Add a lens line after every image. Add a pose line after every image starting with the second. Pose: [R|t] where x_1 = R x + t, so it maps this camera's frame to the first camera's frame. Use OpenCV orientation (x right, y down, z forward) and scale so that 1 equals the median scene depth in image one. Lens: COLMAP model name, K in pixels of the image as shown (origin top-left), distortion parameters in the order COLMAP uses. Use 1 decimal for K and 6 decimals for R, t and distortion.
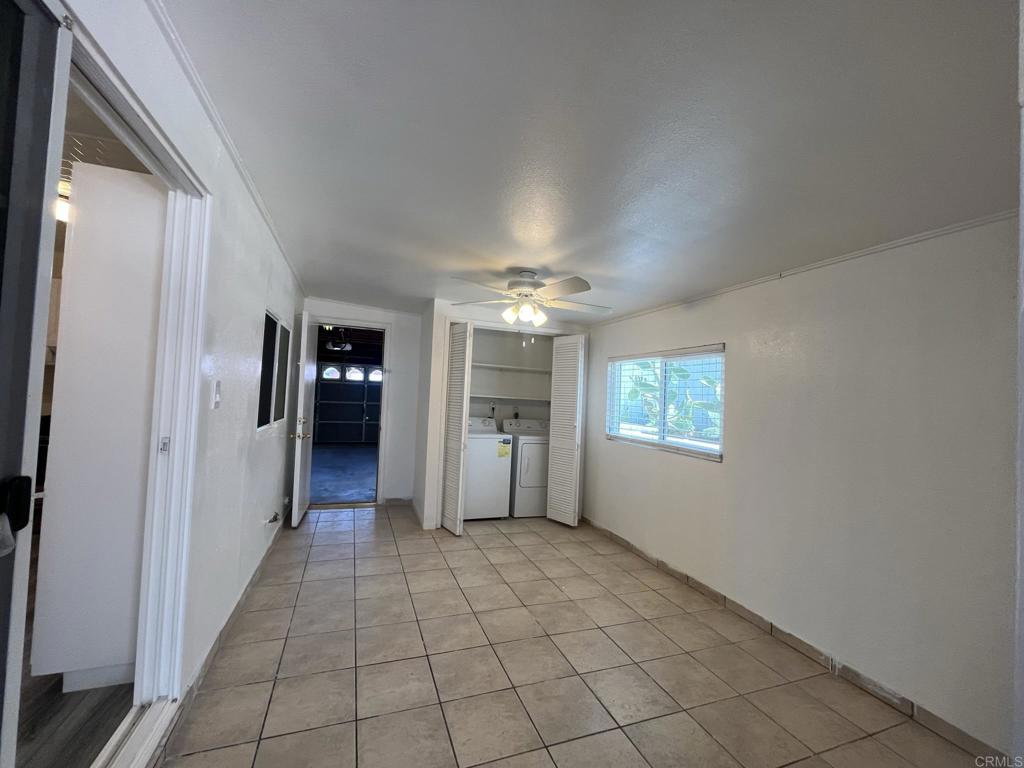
lens RADIAL K [[431.5, 0, 505.6], [0, 431.5, 381.9], [0, 0, 1]] dist [-0.002490, 0.000591]
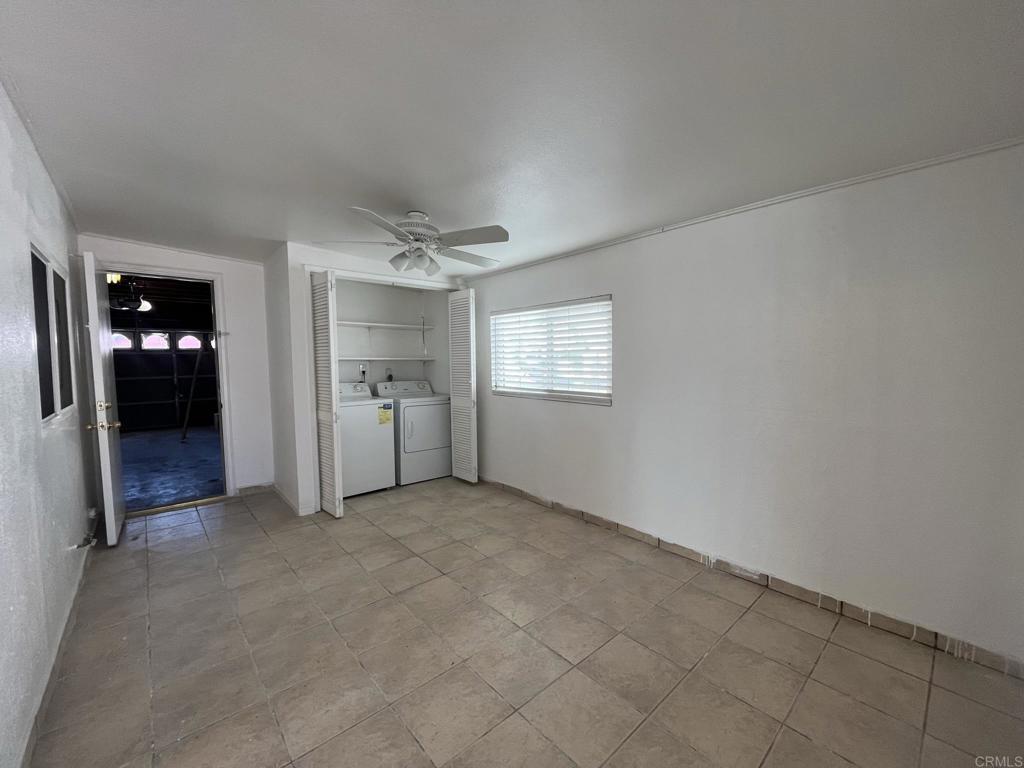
lens RADIAL K [[431.5, 0, 517.0], [0, 431.5, 382.6], [0, 0, 1]] dist [-0.002490, 0.000591]
pose [[0.928812, -0.076926, 0.362478, -0.085511], [0.041547, 0.993665, 0.104417, 0.004874], [-0.368214, -0.081923, 0.926125, 0.068358]]
